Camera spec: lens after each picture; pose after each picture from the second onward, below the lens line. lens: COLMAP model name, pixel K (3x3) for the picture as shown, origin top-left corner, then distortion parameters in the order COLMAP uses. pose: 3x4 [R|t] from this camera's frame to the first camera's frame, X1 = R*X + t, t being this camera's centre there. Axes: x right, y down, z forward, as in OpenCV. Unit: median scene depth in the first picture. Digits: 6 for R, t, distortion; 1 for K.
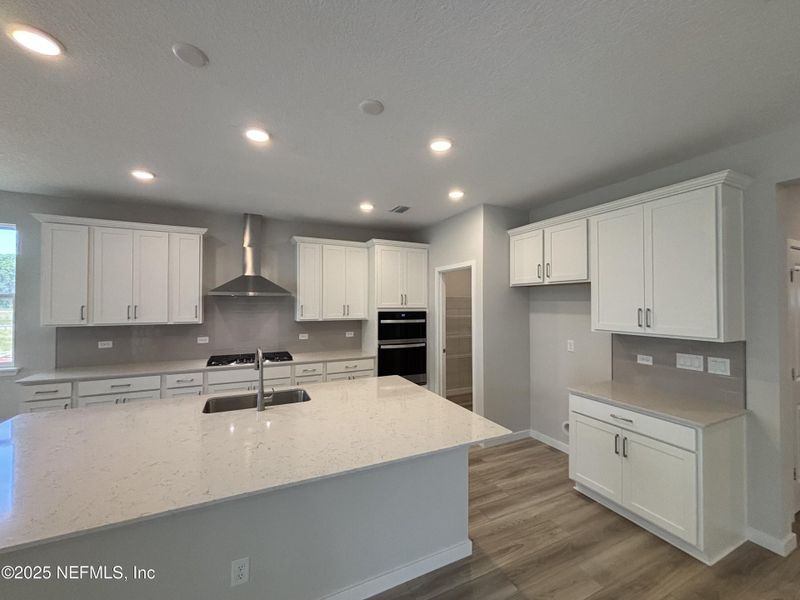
lens RADIAL K [[324.1, 0, 403.6], [0, 324.1, 298.4], [0, 0, 1]] dist [0.000399, 0.000483]
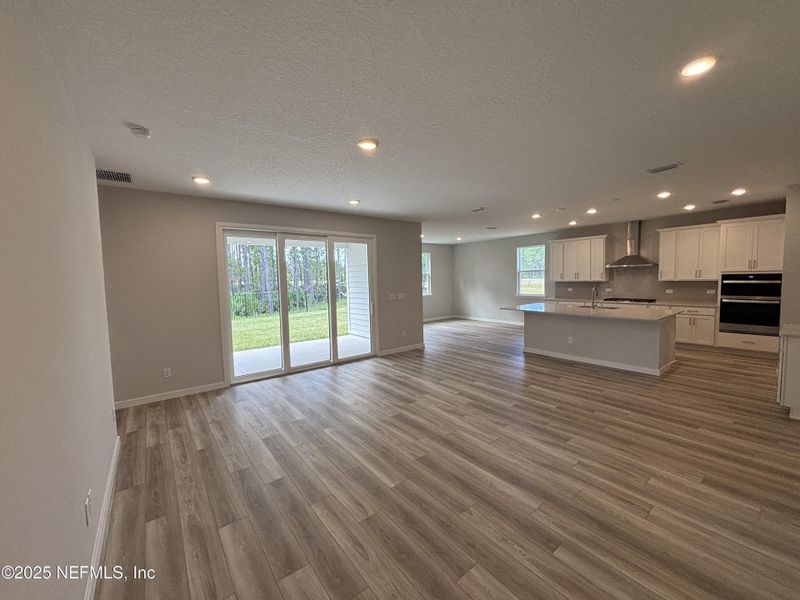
lens RADIAL K [[324.1, 0, 403.6], [0, 324.1, 298.4], [0, 0, 1]] dist [0.000399, 0.000483]
pose [[0.218071, 0.057062, -0.974263, 1.057665], [0.039958, 0.996930, 0.067333, -0.004454], [0.975115, -0.053613, 0.215122, -0.664680]]
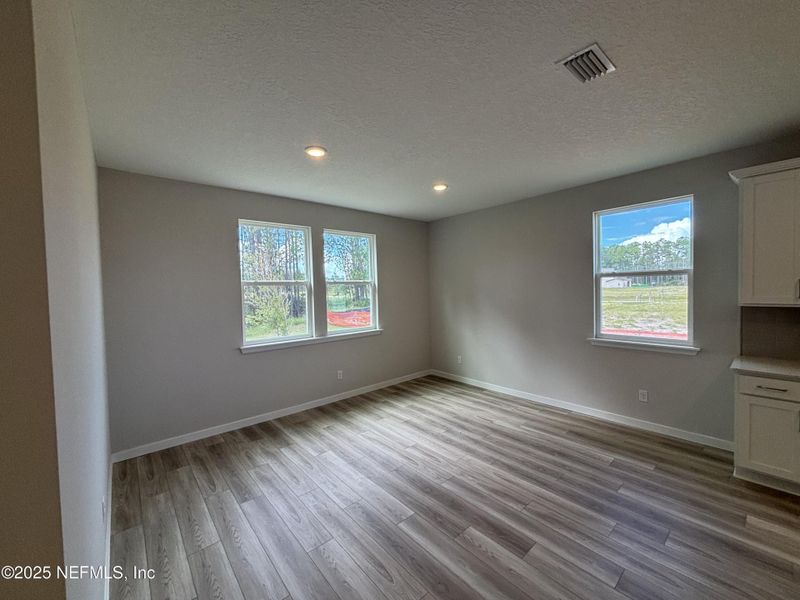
lens RADIAL K [[324.1, 0, 403.6], [0, 324.1, 298.4], [0, 0, 1]] dist [0.000399, 0.000483]
pose [[0.267043, 0.023452, -0.963399, -0.428975], [0.040068, 0.998569, 0.035415, 0.002713], [0.962851, -0.048059, 0.265721, -0.048971]]
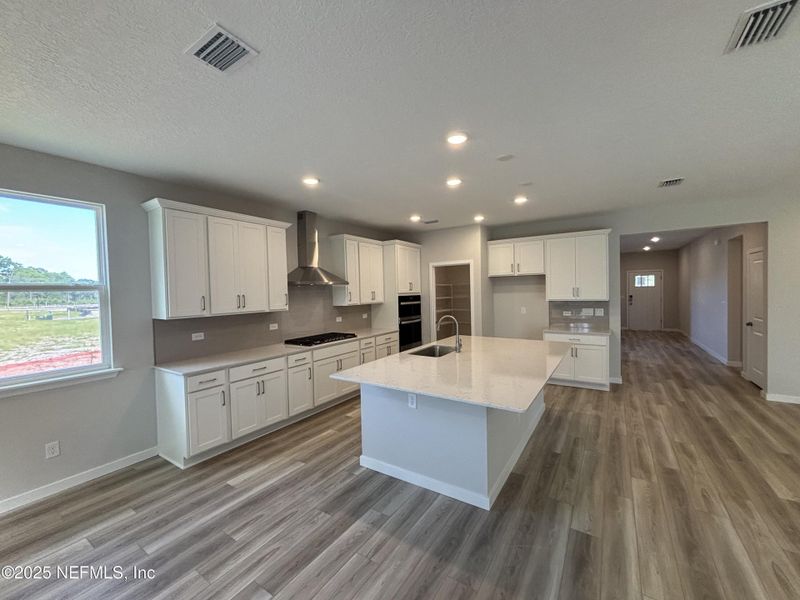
lens RADIAL K [[324.1, 0, 403.6], [0, 324.1, 298.4], [0, 0, 1]] dist [0.000399, 0.000483]
pose [[0.853626, -0.033774, 0.519790, -0.805355], [0.015856, 0.999118, 0.038879, 0.000193], [-0.520645, -0.024947, 0.853409, -0.131979]]
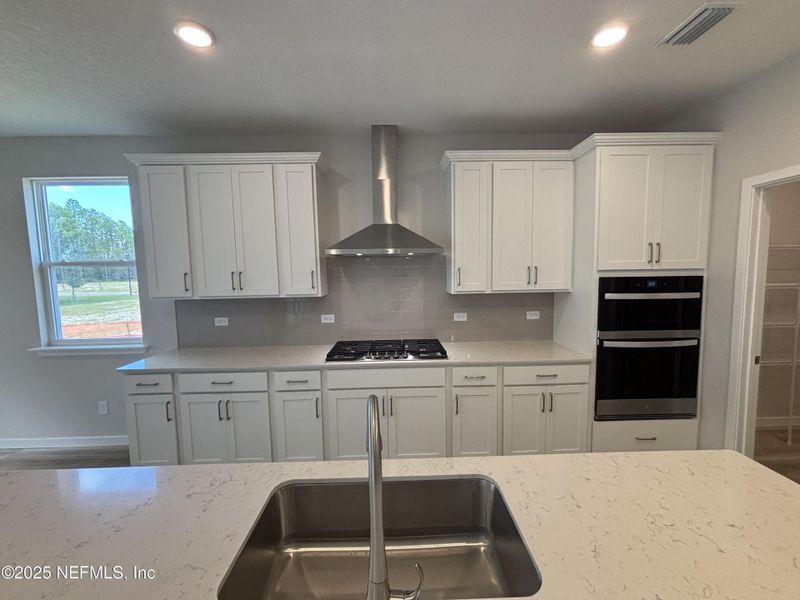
lens RADIAL K [[324.1, 0, 403.6], [0, 324.1, 298.4], [0, 0, 1]] dist [0.000399, 0.000483]
pose [[0.911800, 0.016895, -0.410286, -0.166897], [0.024259, 0.995192, 0.094893, 0.018365], [0.409916, -0.096477, 0.907007, 0.418793]]
